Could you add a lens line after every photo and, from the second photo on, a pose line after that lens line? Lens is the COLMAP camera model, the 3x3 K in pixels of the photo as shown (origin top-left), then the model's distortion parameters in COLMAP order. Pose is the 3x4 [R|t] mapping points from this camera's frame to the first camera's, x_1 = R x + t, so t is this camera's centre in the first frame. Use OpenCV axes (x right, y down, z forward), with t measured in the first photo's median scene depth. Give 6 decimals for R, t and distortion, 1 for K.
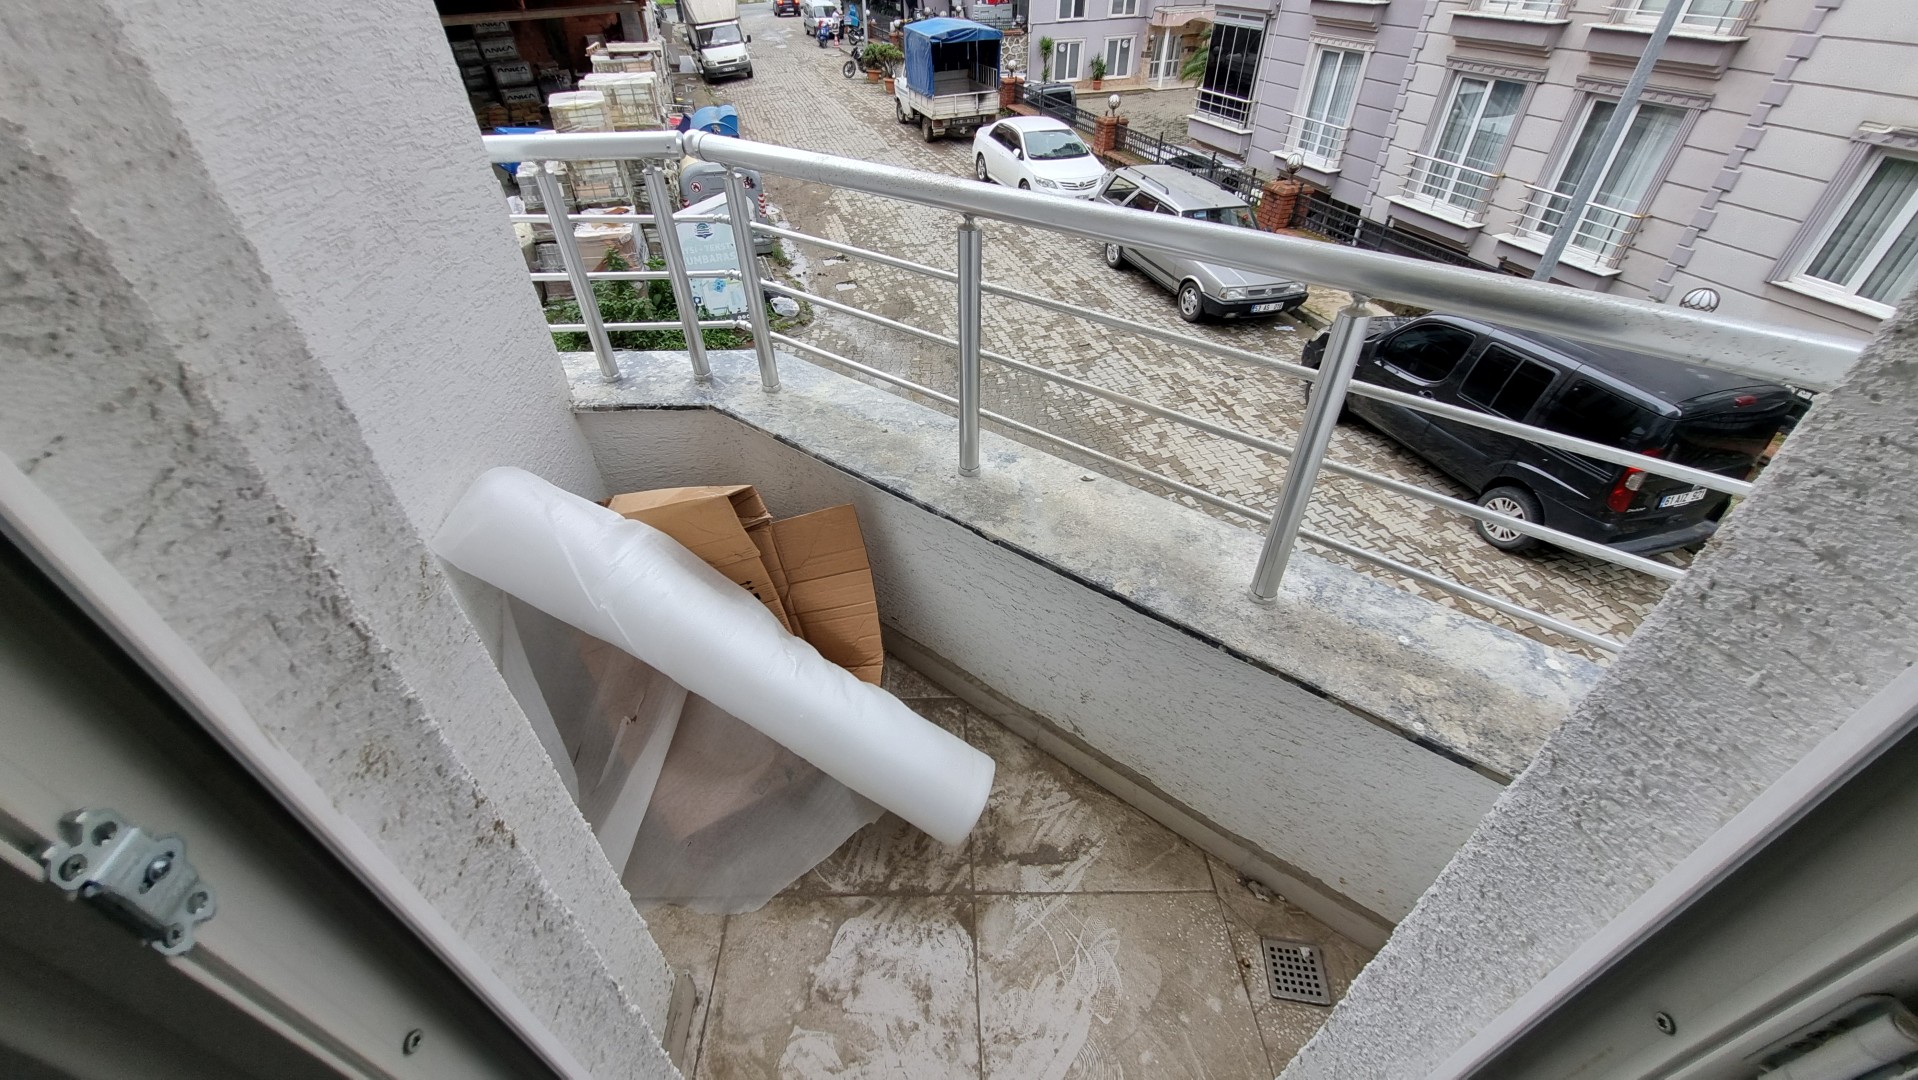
lens RADIAL K [[751.0, 0, 940.2], [0, 751.0, 544.2], [0, 0, 1]] dist [0.004309, -0.002478]
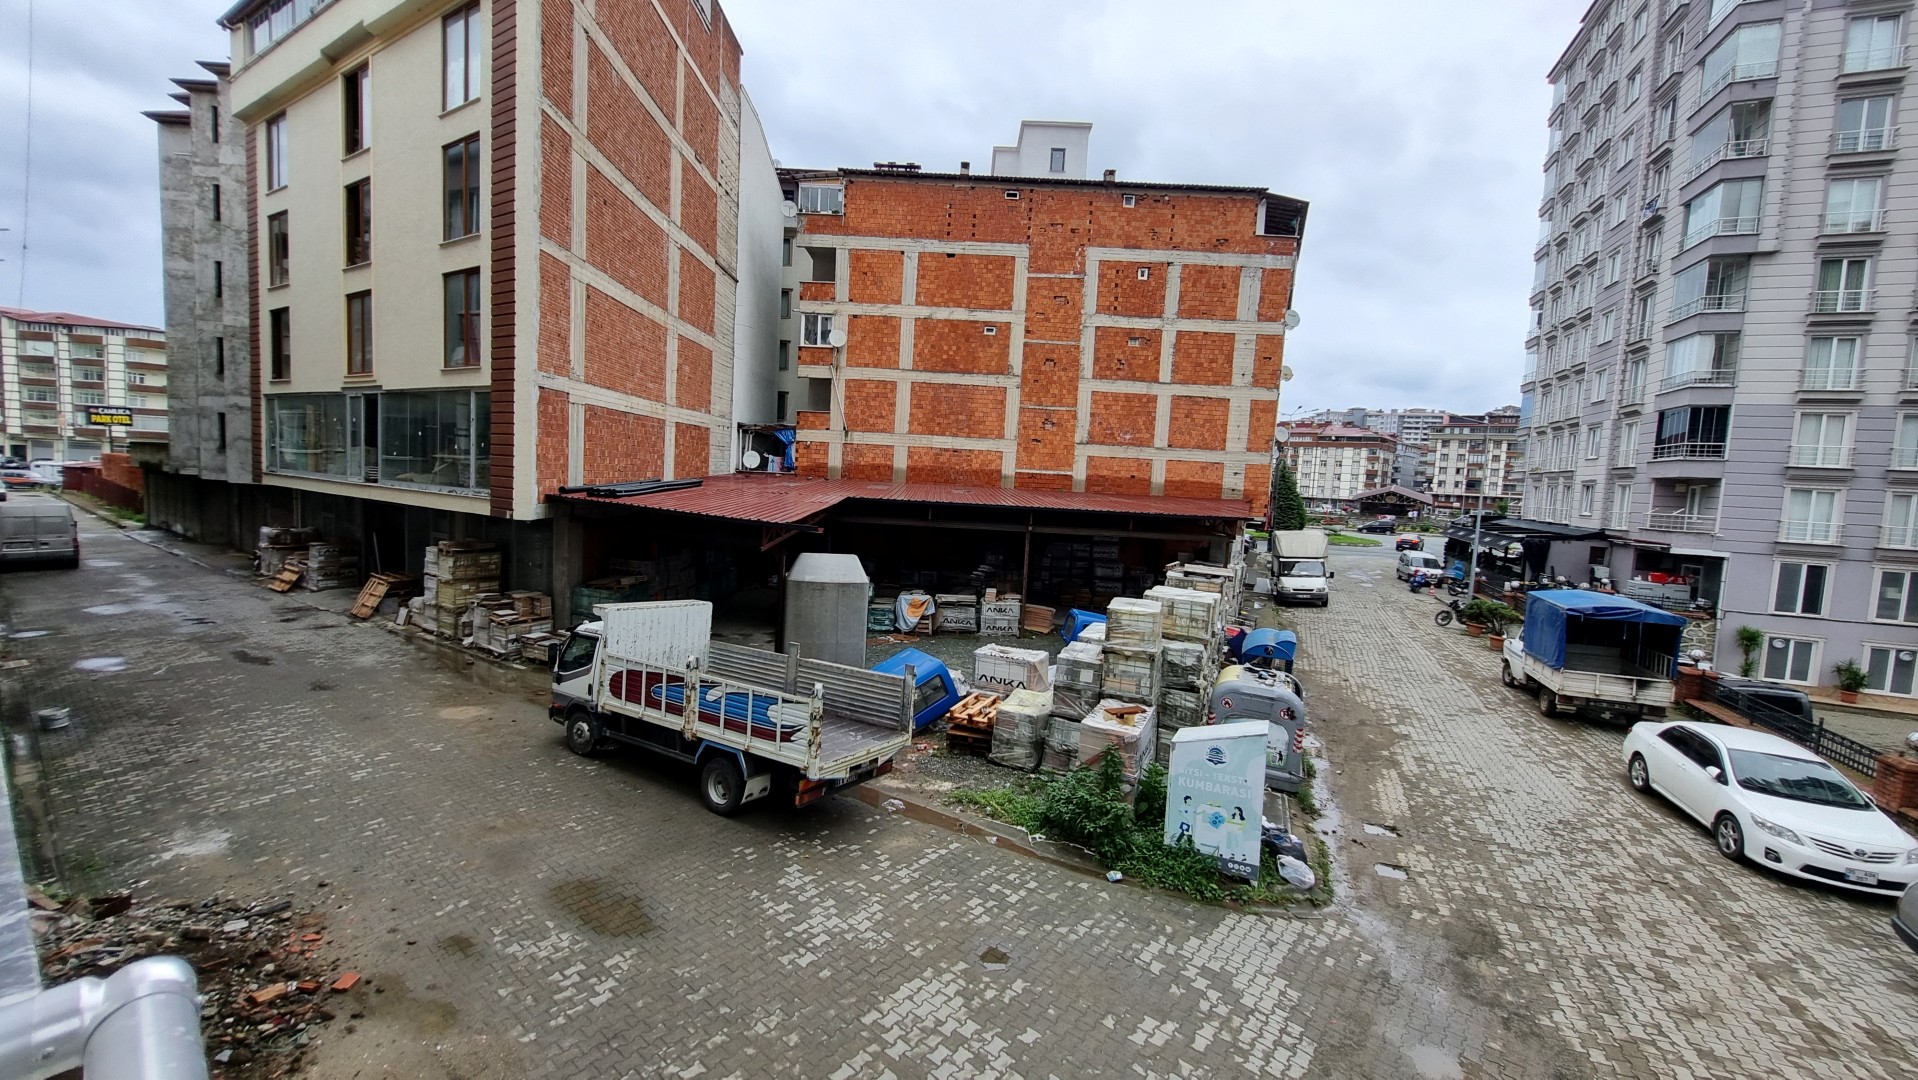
lens RADIAL K [[751.0, 0, 950.8], [0, 751.0, 525.9], [0, 0, 1]] dist [0.004309, -0.002478]
pose [[0.768023, 0.105808, -0.631622, -0.019816], [-0.455833, 0.783077, -0.423092, -0.075785], [0.449842, 0.612858, 0.649651, 0.086990]]
